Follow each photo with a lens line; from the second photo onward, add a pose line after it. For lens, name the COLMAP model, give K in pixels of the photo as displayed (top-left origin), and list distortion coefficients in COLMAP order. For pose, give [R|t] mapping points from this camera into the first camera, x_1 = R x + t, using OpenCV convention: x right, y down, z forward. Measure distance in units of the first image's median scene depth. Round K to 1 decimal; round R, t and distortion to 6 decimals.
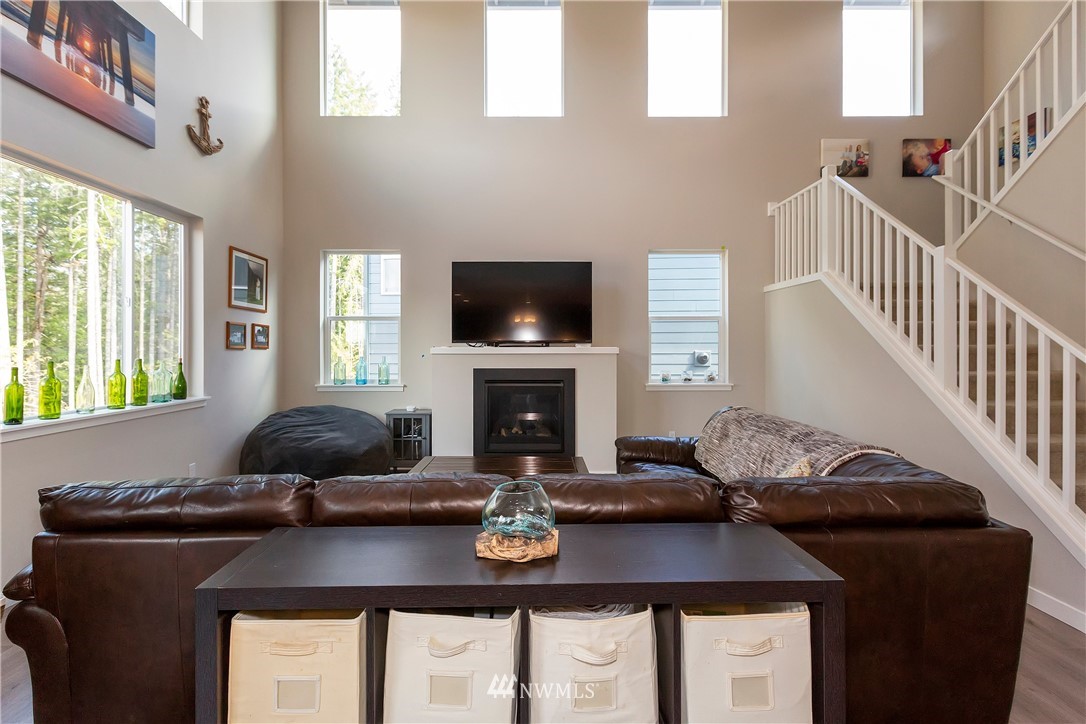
lens RADIAL K [[516.7, 0, 528.6], [0, 516.7, 347.6], [0, 0, 1]] dist [-0.000431, -0.000185]
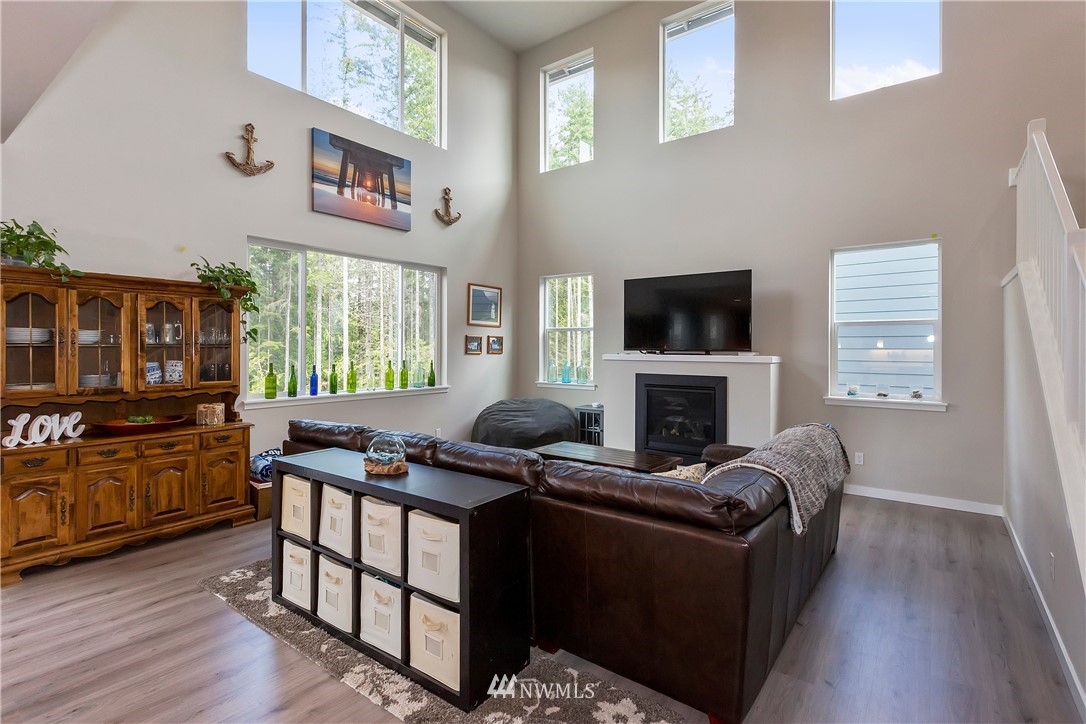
lens RADIAL K [[516.7, 0, 528.6], [0, 516.7, 347.6], [0, 0, 1]] dist [-0.000431, -0.000185]
pose [[0.790032, 0.003937, -0.613053, 0.438562], [-0.005897, 0.999982, -0.001178, -0.014176], [0.613037, 0.004546, 0.790041, -0.043329]]
